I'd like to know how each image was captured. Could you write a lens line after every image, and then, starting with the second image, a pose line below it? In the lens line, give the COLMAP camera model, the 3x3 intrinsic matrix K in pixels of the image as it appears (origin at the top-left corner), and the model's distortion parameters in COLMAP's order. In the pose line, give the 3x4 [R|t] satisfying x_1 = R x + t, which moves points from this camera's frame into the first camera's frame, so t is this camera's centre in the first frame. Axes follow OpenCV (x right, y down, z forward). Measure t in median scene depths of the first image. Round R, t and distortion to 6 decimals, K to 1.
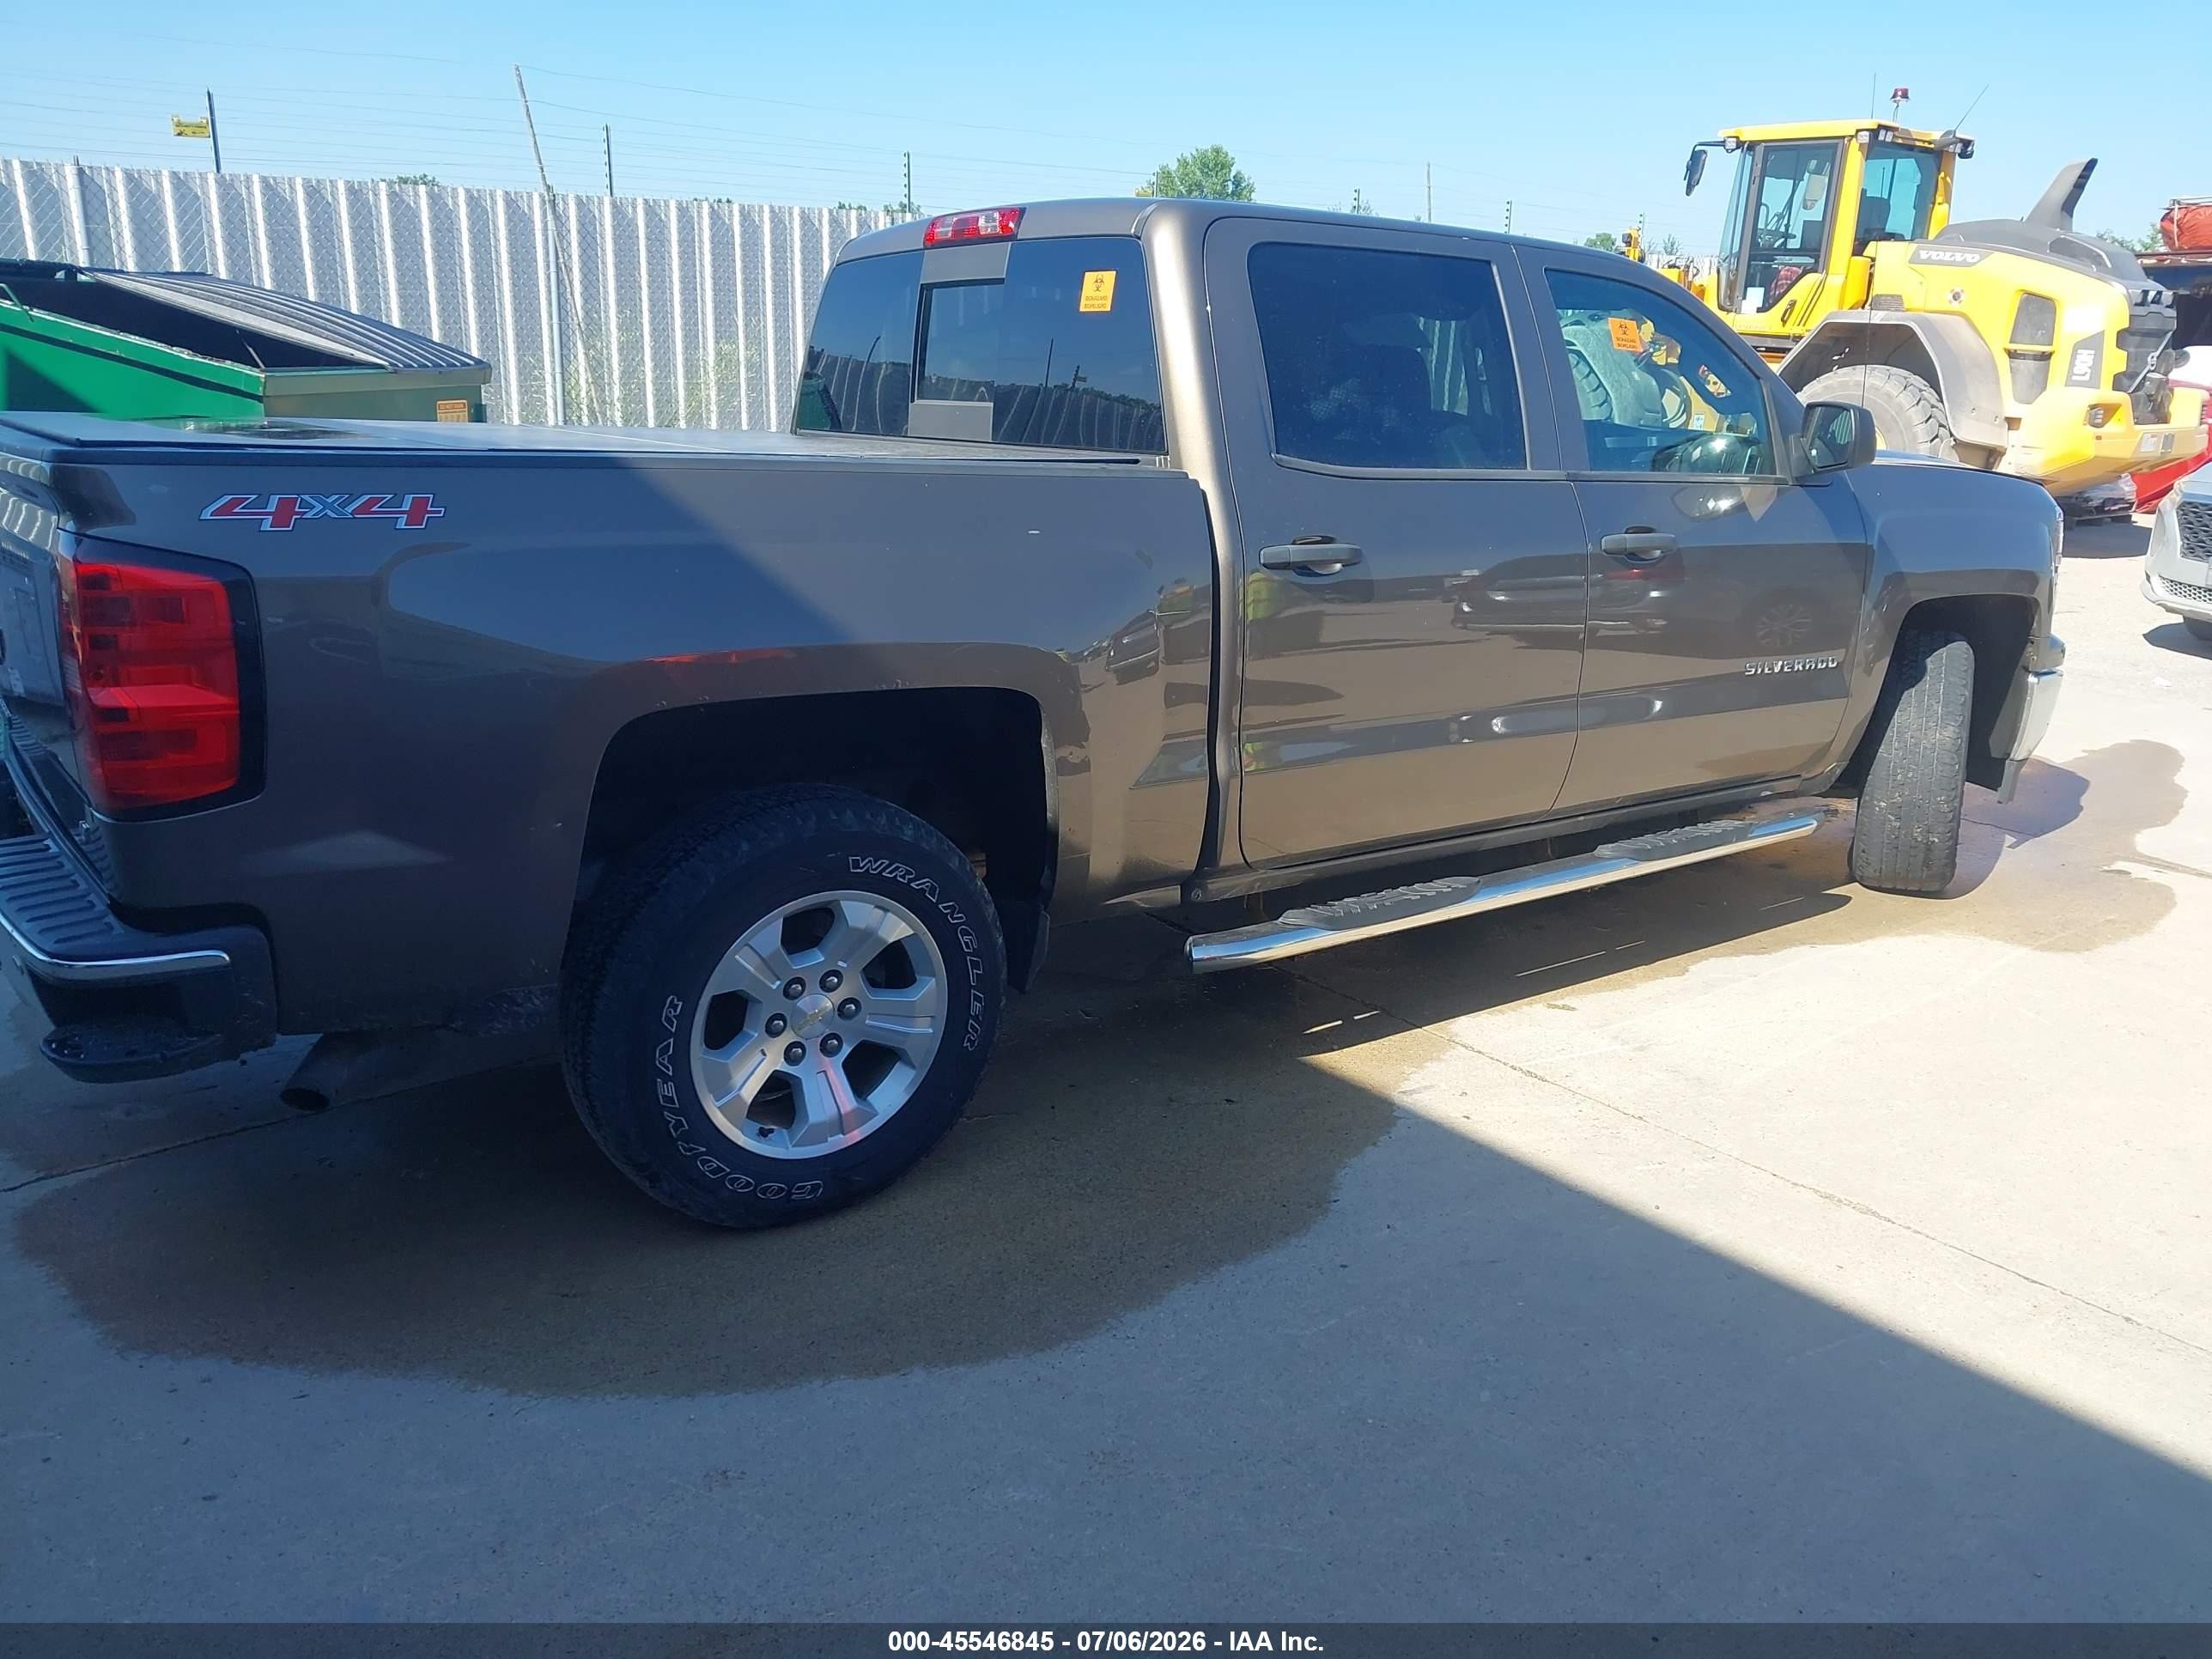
lens RADIAL K [[1735.5, 0, 1114.8], [0, 1735.5, 820.6], [0, 0, 1]] dist [0.012618, -0.010986]
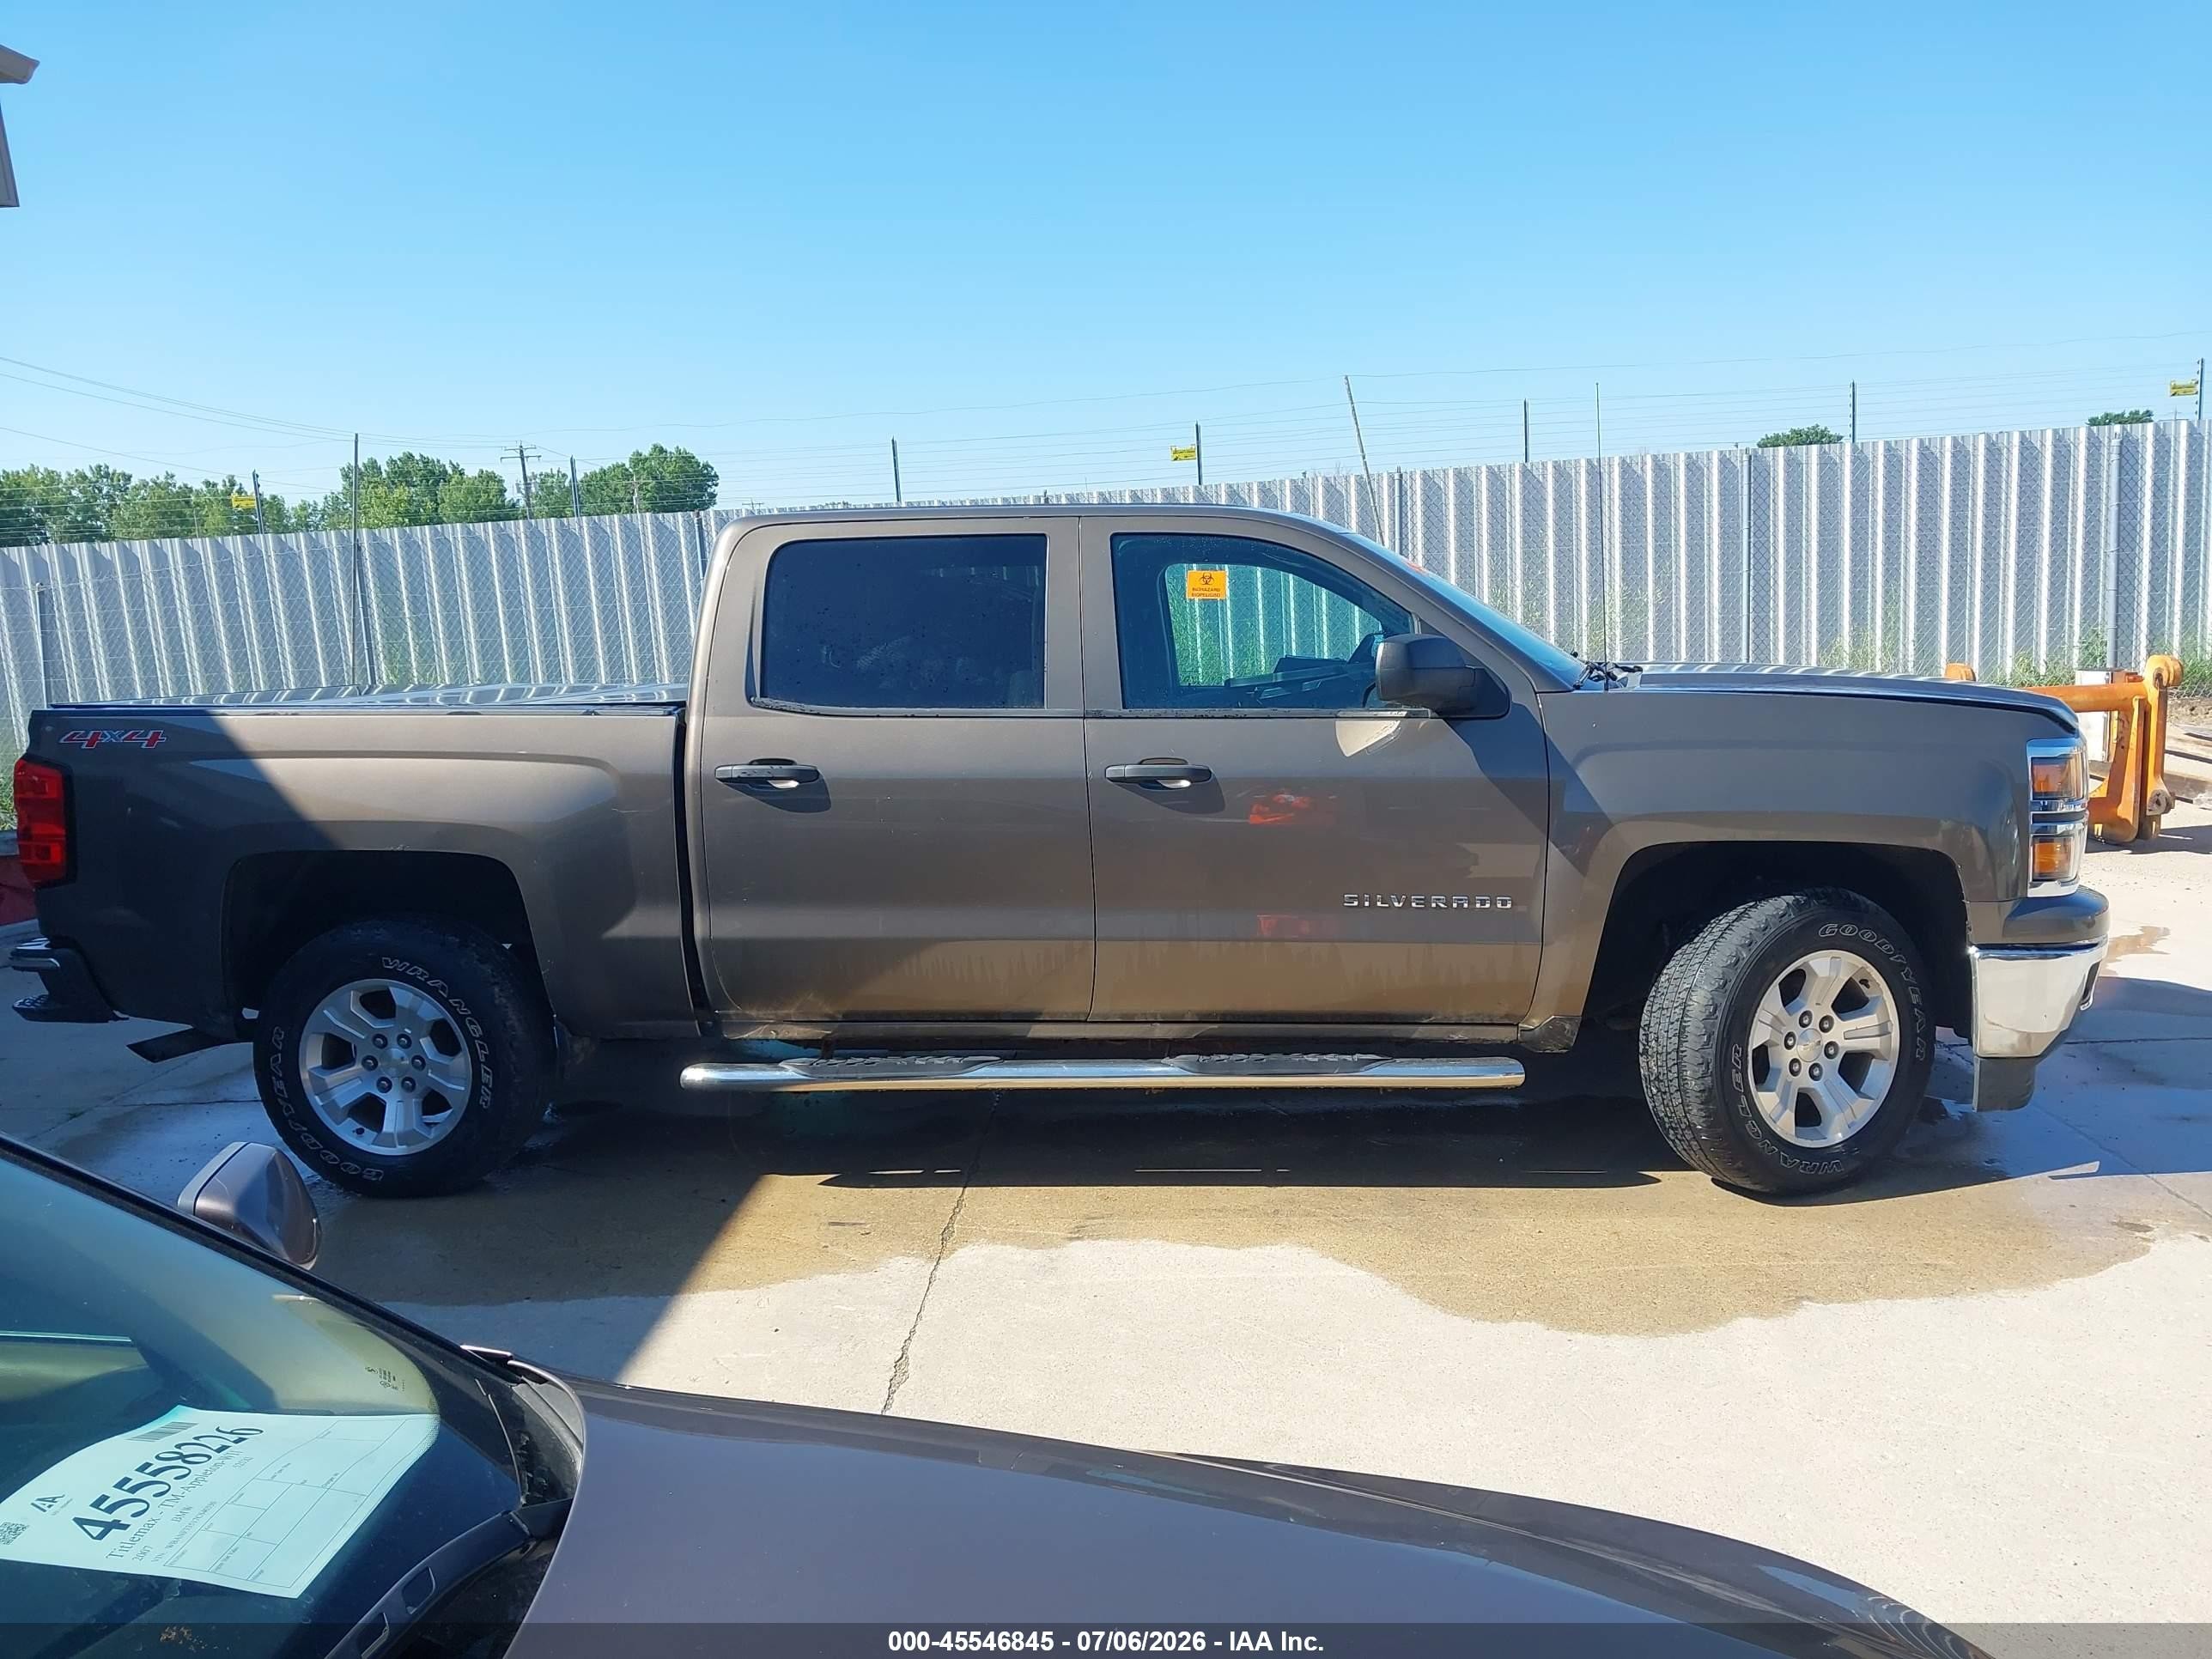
lens RADIAL K [[1735.5, 0, 1109.2], [0, 1735.5, 828.9], [0, 0, 1]] dist [0.012618, -0.010986]
pose [[0.738617, 0.033250, -0.673304, 0.301431], [-0.120014, 0.989313, -0.082800, -0.009458], [0.663356, 0.141964, 0.734715, 0.056640]]
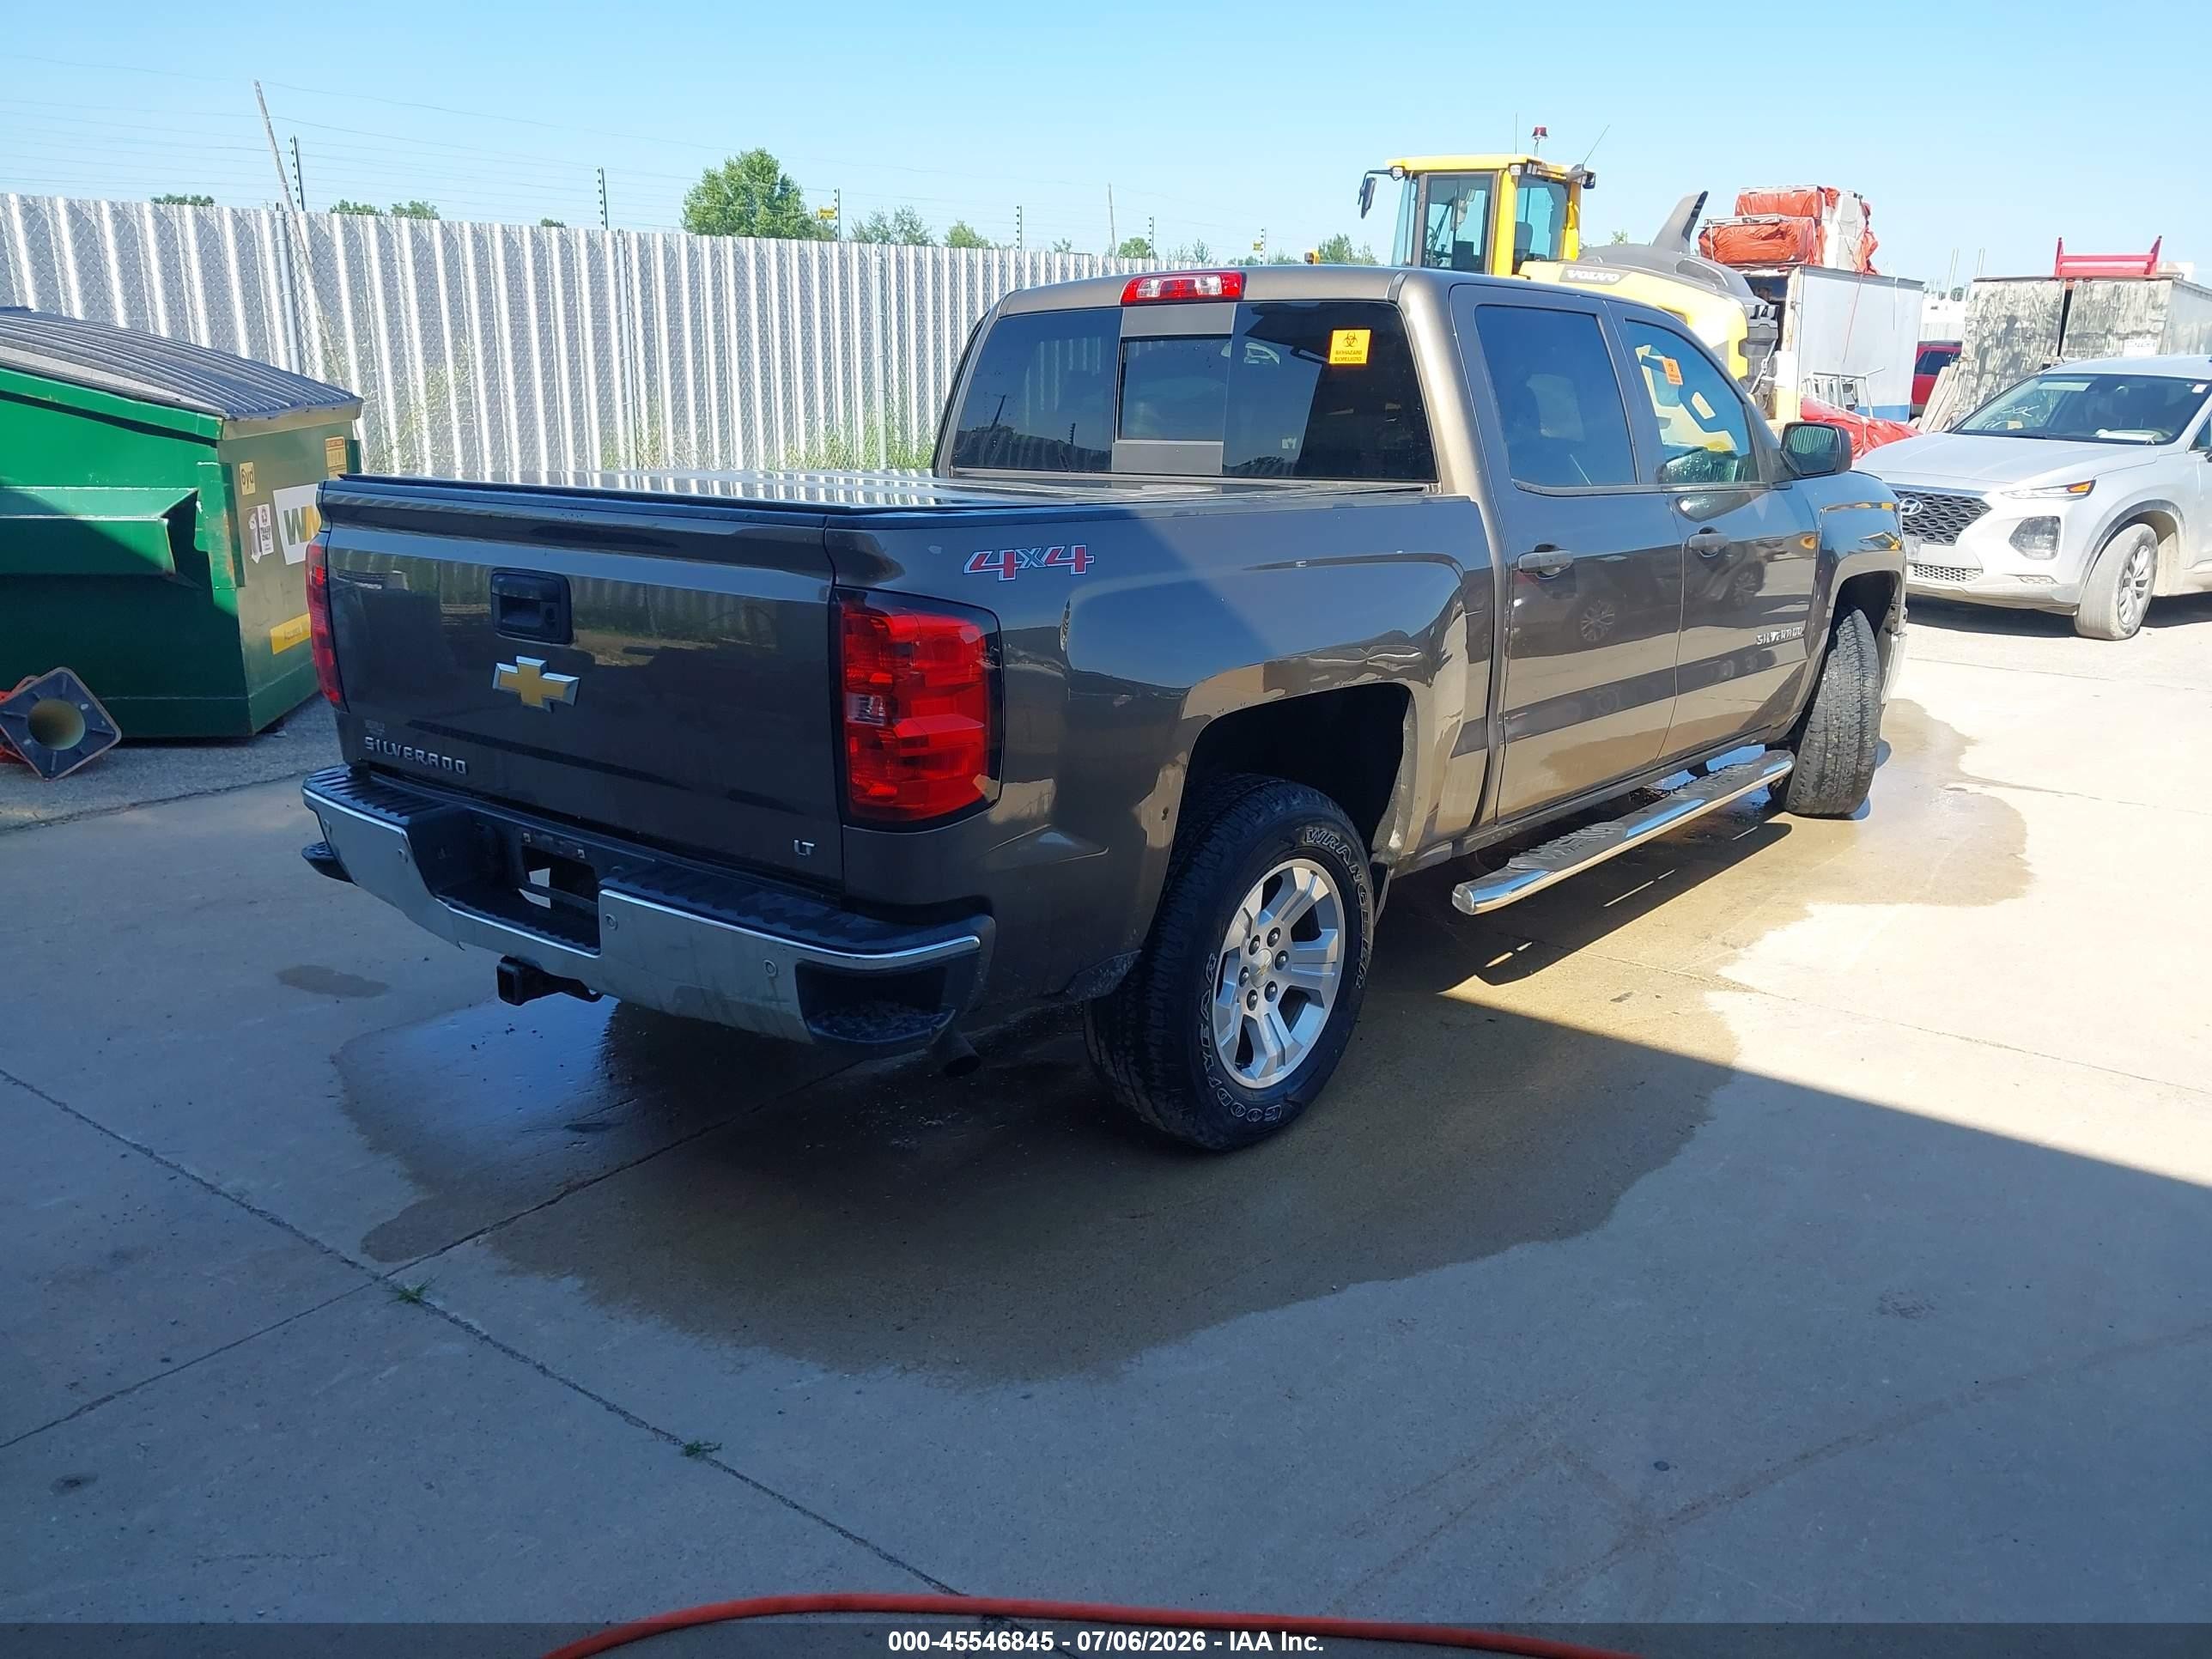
lens RADIAL K [[1735.5, 0, 1117.4], [0, 1735.5, 818.4], [0, 0, 1]] dist [0.012618, -0.010986]
pose [[0.969527, -0.074591, 0.233353, -0.121063], [0.075371, 0.997140, 0.005589, -0.000692], [-0.233102, 0.012169, 0.972376, -0.028955]]
